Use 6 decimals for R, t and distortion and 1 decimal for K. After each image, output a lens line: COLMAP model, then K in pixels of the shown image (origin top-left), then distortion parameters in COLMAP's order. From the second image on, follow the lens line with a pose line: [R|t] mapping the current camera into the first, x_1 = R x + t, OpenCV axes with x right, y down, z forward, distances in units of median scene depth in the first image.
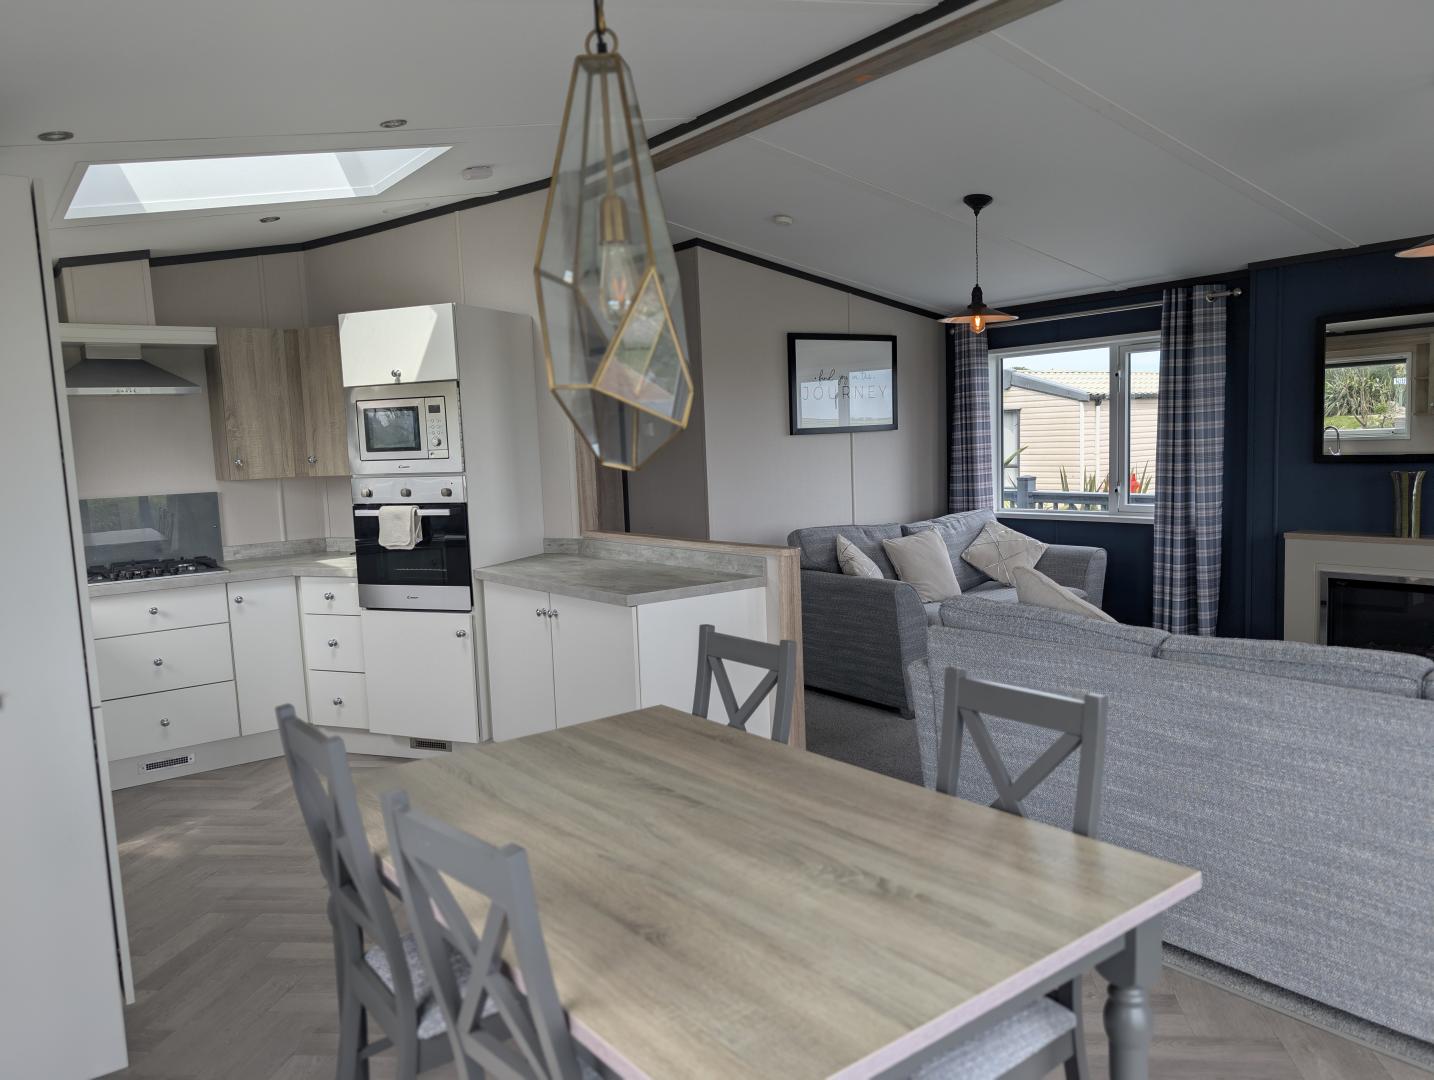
lens RADIAL K [[1023.0, 0, 717.0], [0, 1023.0, 540.0], [0, 0, 1]] dist [0.002822, 0.000831]
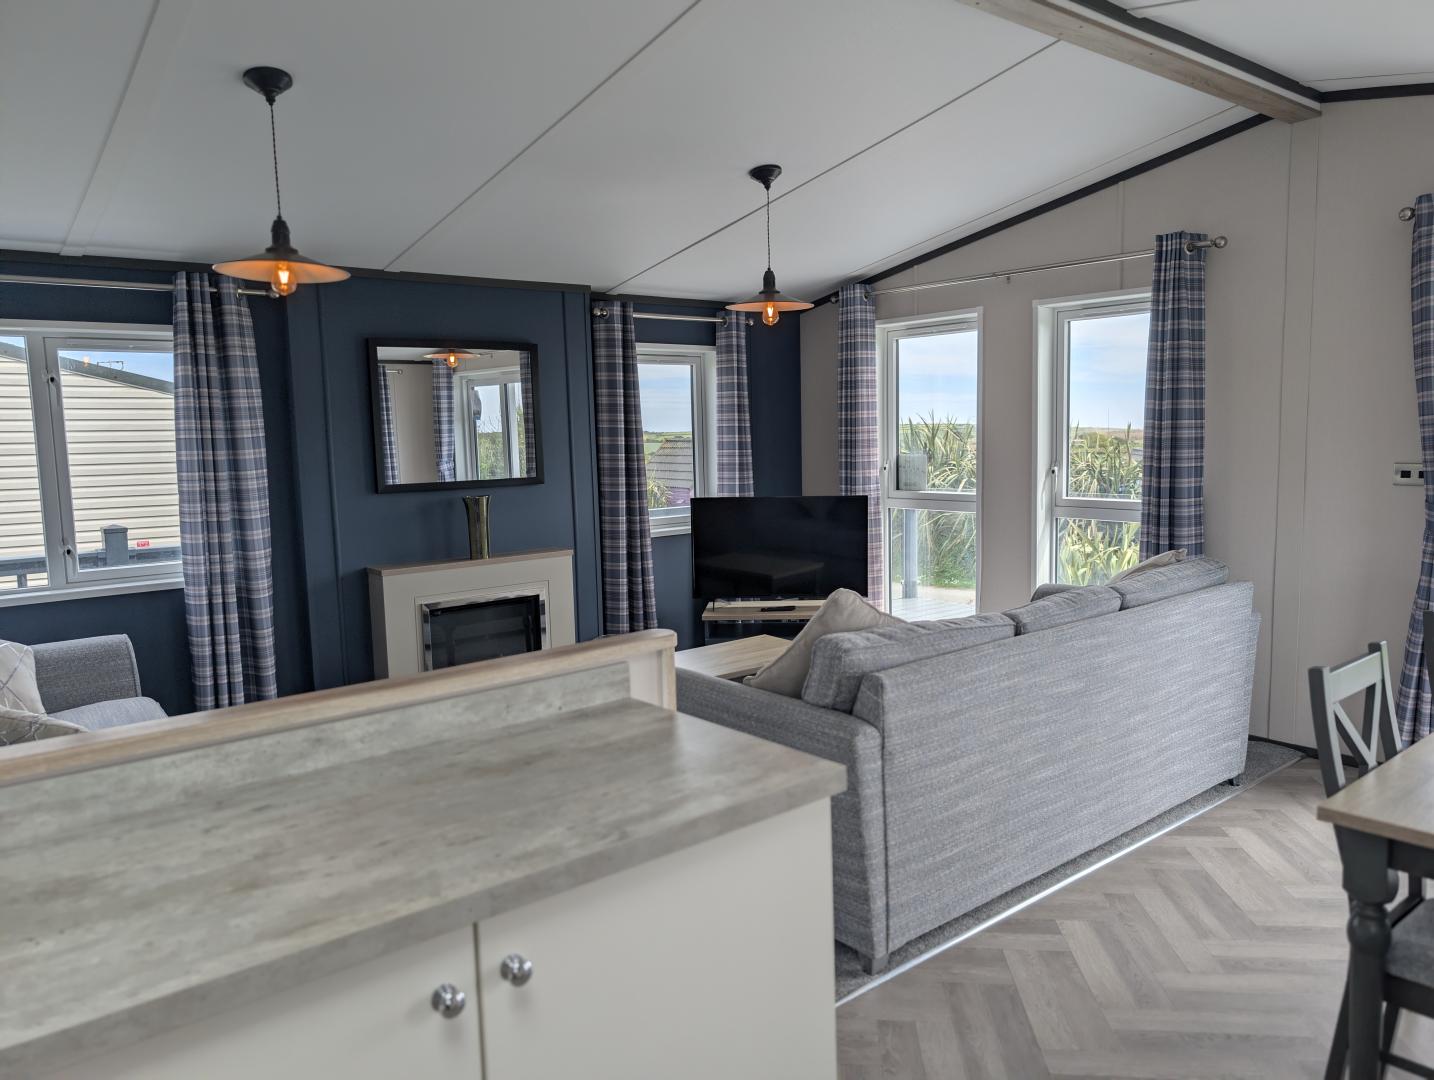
lens RADIAL K [[1023.0, 0, 717.0], [0, 1023.0, 540.0], [0, 0, 1]] dist [0.002822, 0.000831]
pose [[-0.038965, -0.064176, 0.997178, -0.333474], [0.127040, 0.989519, 0.068647, -0.052942], [-0.991132, 0.129356, -0.030404, 0.661254]]
